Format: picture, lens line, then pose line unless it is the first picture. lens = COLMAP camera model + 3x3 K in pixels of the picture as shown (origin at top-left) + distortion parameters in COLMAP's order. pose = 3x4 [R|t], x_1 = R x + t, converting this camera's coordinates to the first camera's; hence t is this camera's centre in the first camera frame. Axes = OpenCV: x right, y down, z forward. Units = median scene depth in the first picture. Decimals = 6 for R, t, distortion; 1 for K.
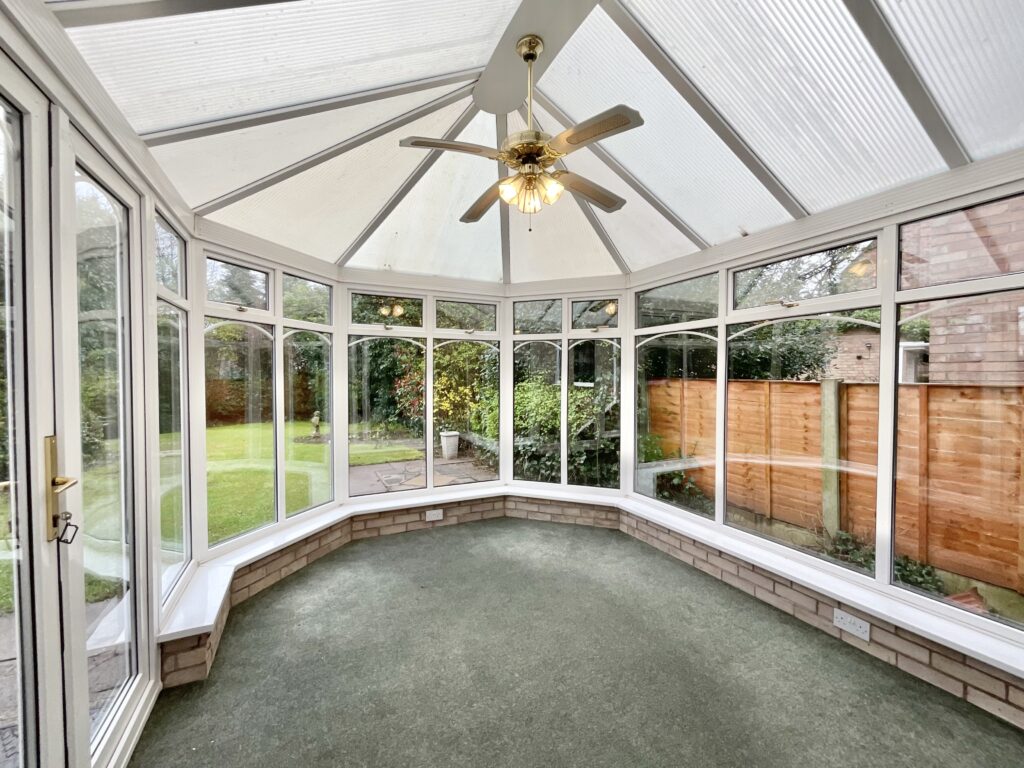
lens RADIAL K [[414.6, 0, 510.8], [0, 414.6, 383.9], [0, 0, 1]] dist [0.000973, -0.000319]
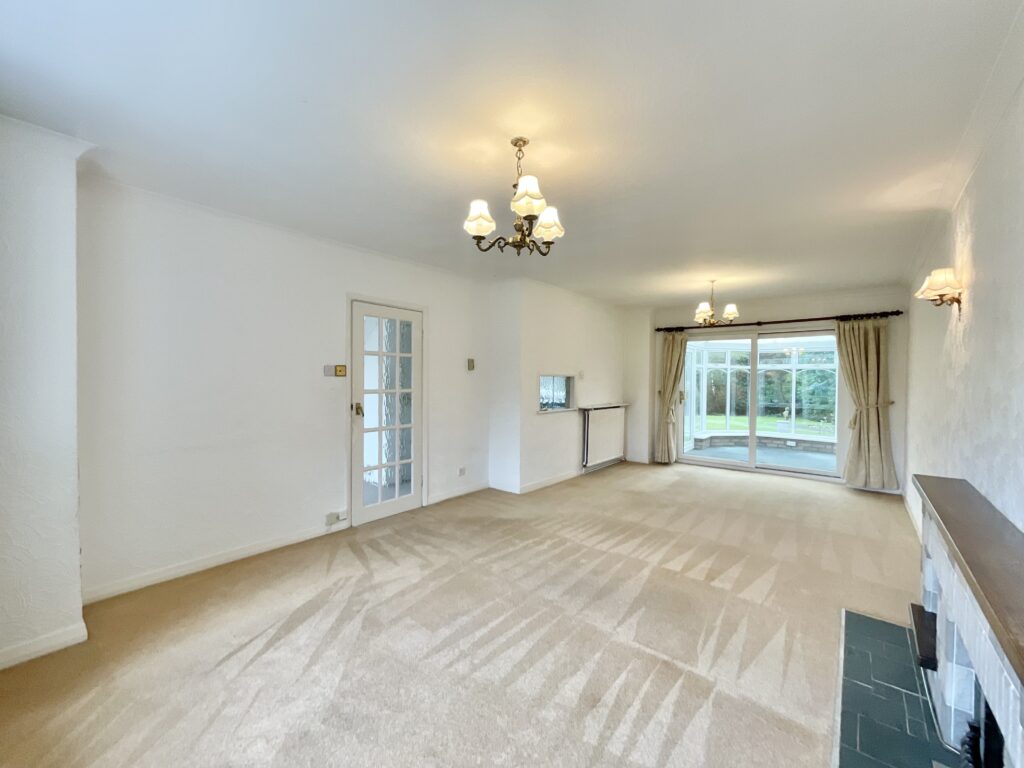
lens RADIAL K [[414.6, 0, 510.8], [0, 414.6, 383.9], [0, 0, 1]] dist [0.000973, -0.000319]
pose [[0.429532, 0.015418, -0.902920, 1.232462], [-0.028044, 0.999600, 0.003728, 0.009057], [0.902616, 0.023720, 0.429792, -1.445879]]
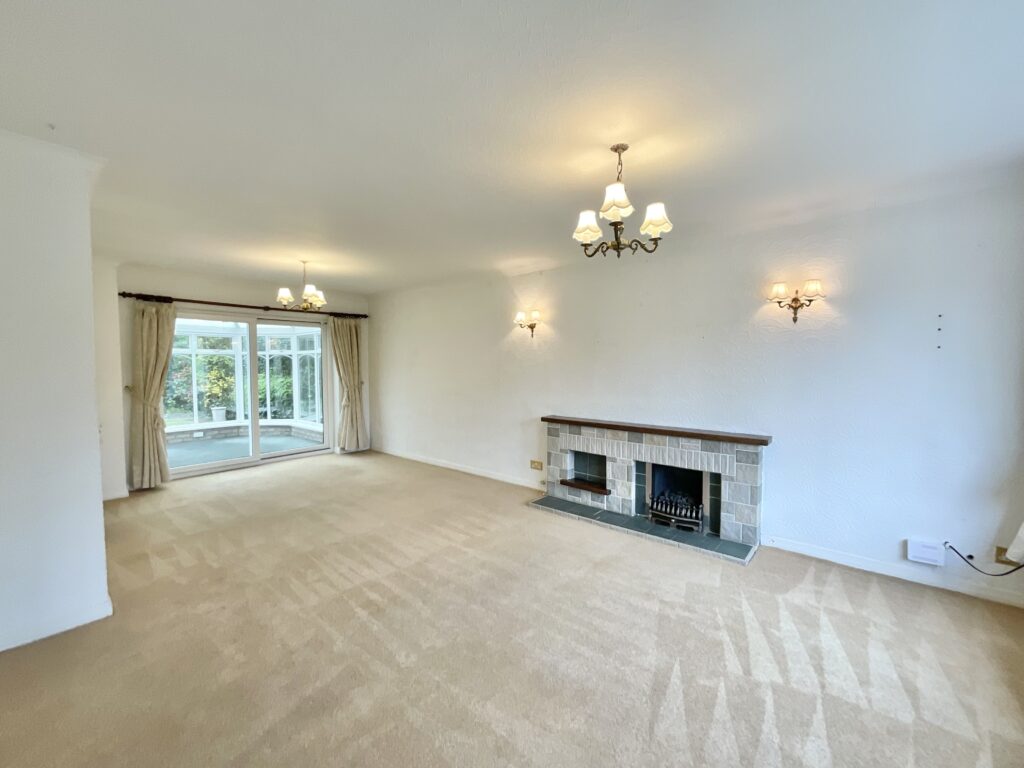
lens RADIAL K [[414.6, 0, 510.8], [0, 414.6, 383.9], [0, 0, 1]] dist [0.000973, -0.000319]
pose [[0.913974, -0.023037, 0.405119, 0.437680], [0.012195, 0.999496, 0.029322, 0.000088], [-0.405590, -0.021859, 0.913794, -1.654487]]
